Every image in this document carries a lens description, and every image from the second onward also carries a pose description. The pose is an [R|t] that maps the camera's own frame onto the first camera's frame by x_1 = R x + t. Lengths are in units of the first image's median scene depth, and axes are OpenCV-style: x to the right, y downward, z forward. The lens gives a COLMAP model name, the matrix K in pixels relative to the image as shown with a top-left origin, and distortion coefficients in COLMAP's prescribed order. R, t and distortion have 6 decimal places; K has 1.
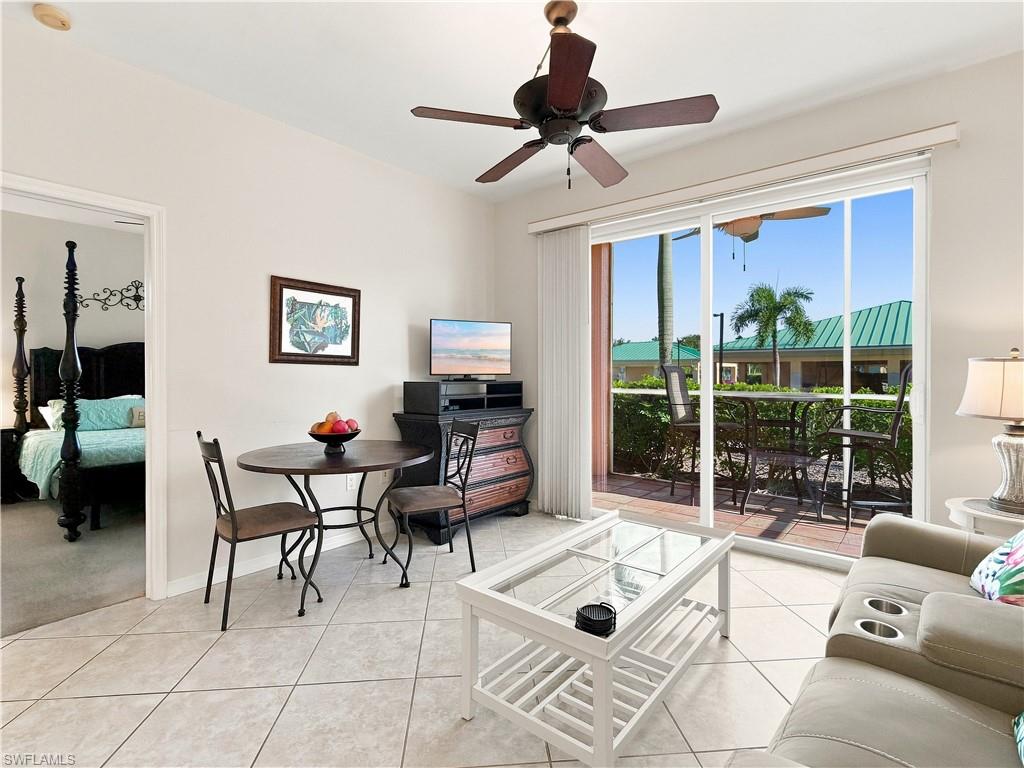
lens RADIAL K [[500.4, 0, 512.4], [0, 500.4, 375.9], [0, 0, 1]] dist [-0.002603, -0.003298]
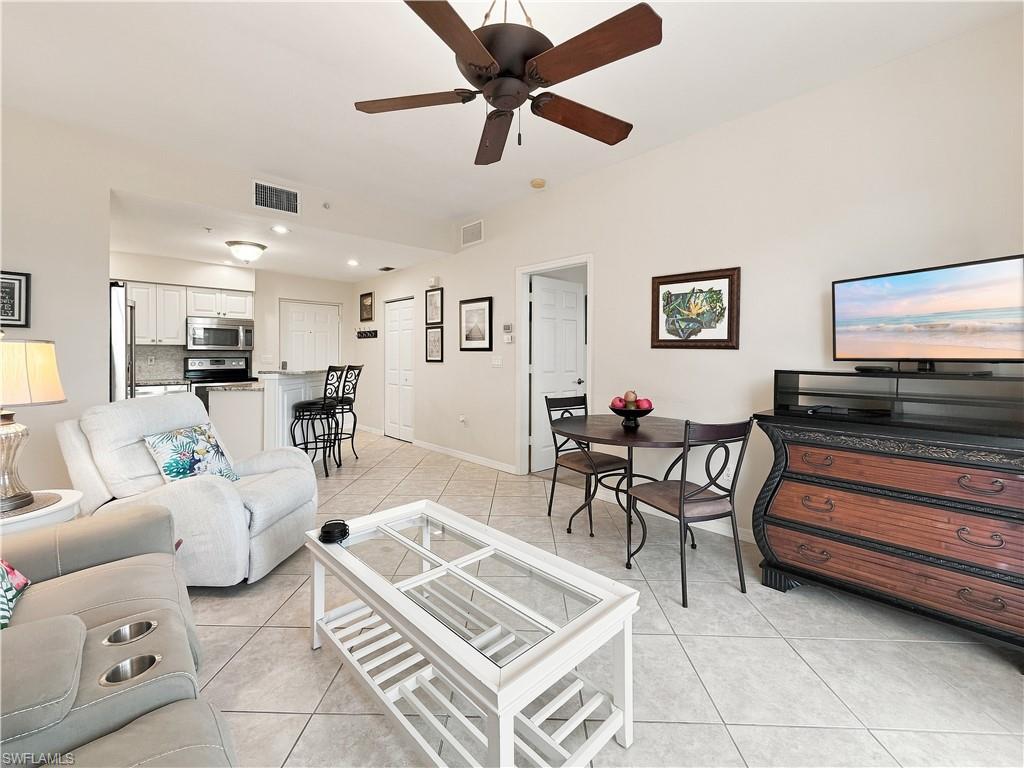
lens RADIAL K [[437.4, 0, 505.3], [0, 437.4, 354.4], [0, 0, 1]] dist [-0.004127, -0.001030]
pose [[-0.131537, 0.000163, -0.991311, 0.547324], [-0.009646, 0.999952, 0.001444, -0.007940], [0.991264, 0.009752, -0.131530, 0.677029]]
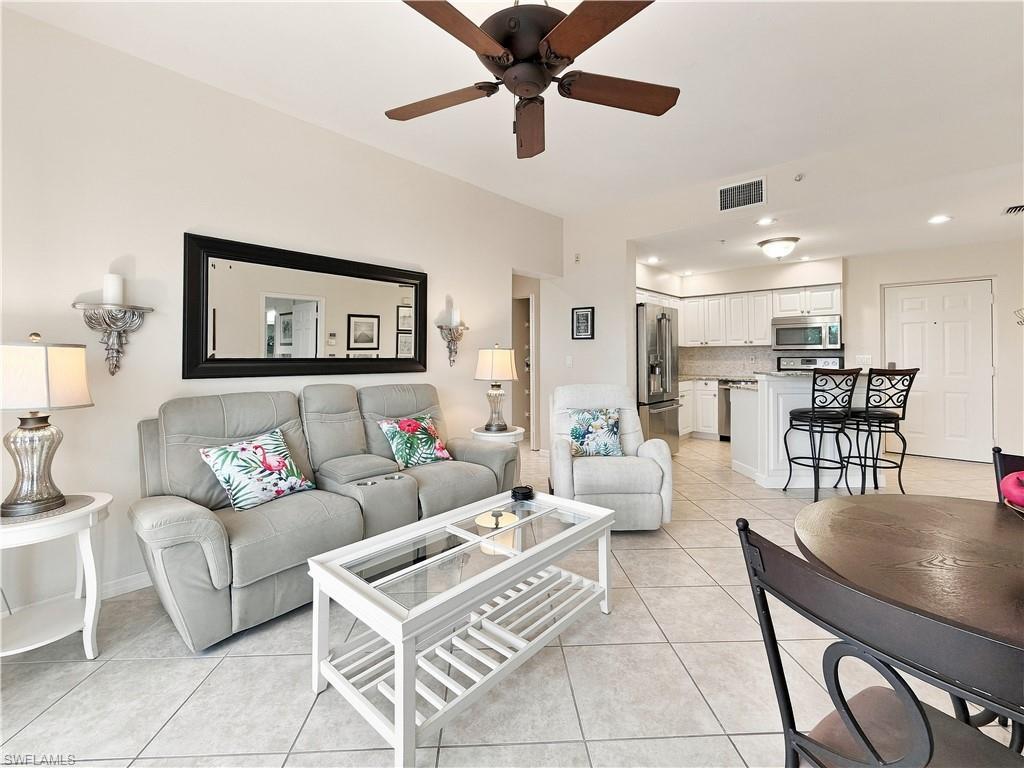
lens RADIAL K [[452.4, 0, 516.9], [0, 452.4, 350.5], [0, 0, 1]] dist [0.007820, 0.000586]
pose [[-0.999569, 0.003172, 0.029185, 0.056692], [0.003122, 0.999994, -0.001774, -0.008265], [-0.029191, -0.001682, -0.999572, 1.088620]]
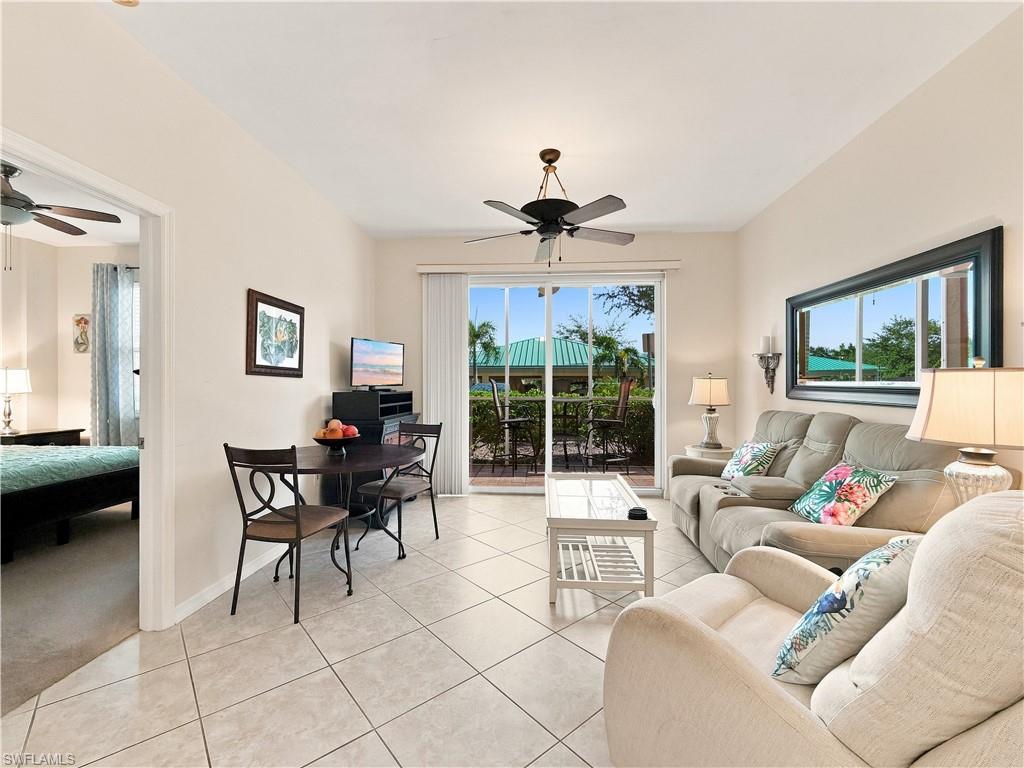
lens RADIAL K [[437.4, 0, 514.7], [0, 437.4, 384.9], [0, 0, 1]] dist [-0.004127, -0.001030]
pose [[0.816109, -0.003272, 0.577888, -0.477846], [0.005998, 0.999978, -0.002807, 0.000185], [-0.577867, 0.005757, 0.816111, -0.030676]]
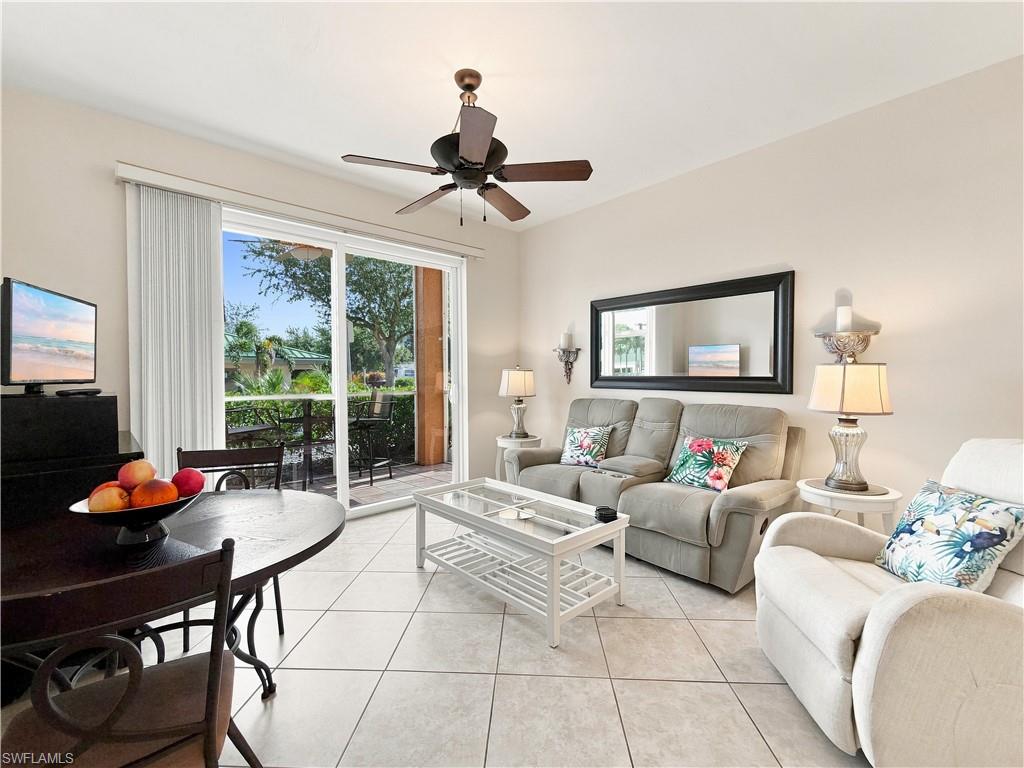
lens RADIAL K [[437.4, 0, 498.6], [0, 437.4, 385.8], [0, 0, 1]] dist [-0.004127, -0.001030]
pose [[0.146919, -0.025780, 0.988813, -0.580836], [0.014237, 0.999612, 0.023946, -0.004471], [-0.989046, 0.010559, 0.147229, 0.476554]]
